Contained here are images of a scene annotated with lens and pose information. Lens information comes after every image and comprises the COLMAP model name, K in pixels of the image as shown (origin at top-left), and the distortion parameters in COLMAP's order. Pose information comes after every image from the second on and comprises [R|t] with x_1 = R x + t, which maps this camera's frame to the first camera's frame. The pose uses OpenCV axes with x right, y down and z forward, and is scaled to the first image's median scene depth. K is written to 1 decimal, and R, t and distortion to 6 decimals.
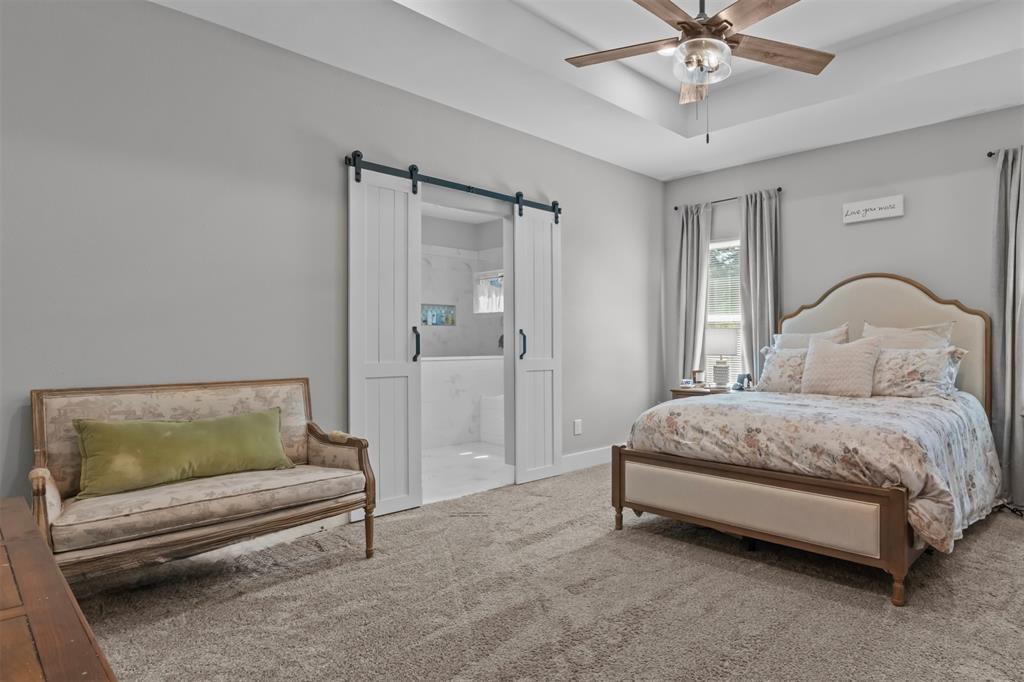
lens RADIAL K [[586.1, 0, 657.5], [0, 586.1, 340.5], [0, 0, 1]] dist [-0.003519, 0.000405]
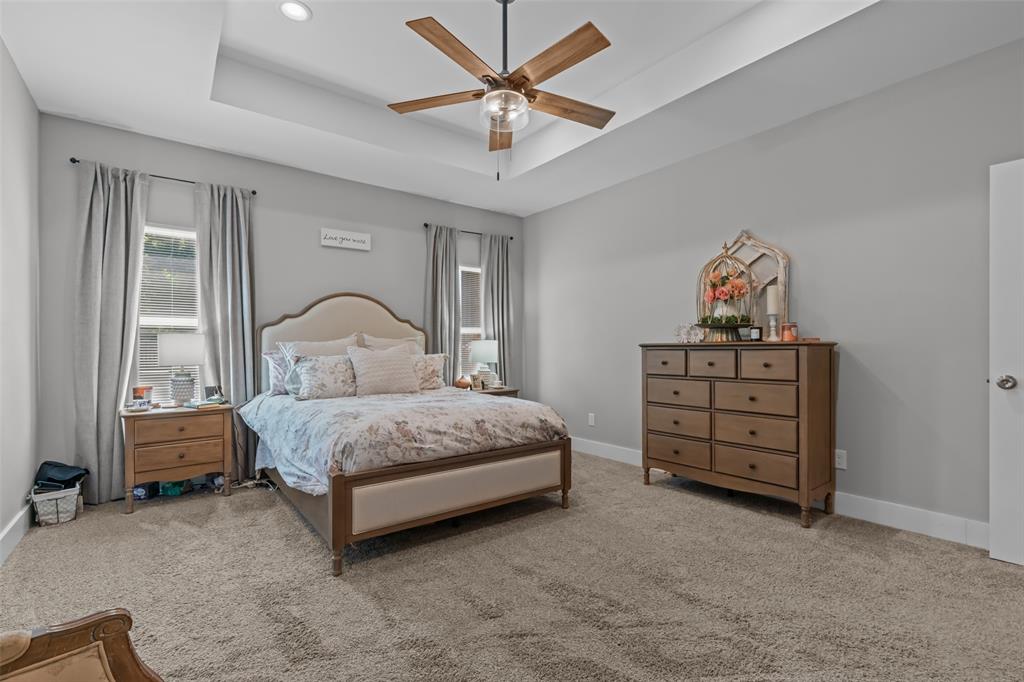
lens RADIAL K [[465.3, 0, 511.4], [0, 465.3, 346.2], [0, 0, 1]] dist [0.000503, 0.000865]
pose [[0.238519, 0.005216, 0.971124, -0.702541], [-0.000052, 0.999986, -0.005359, 0.000875], [-0.971138, 0.001228, 0.238515, 0.648123]]
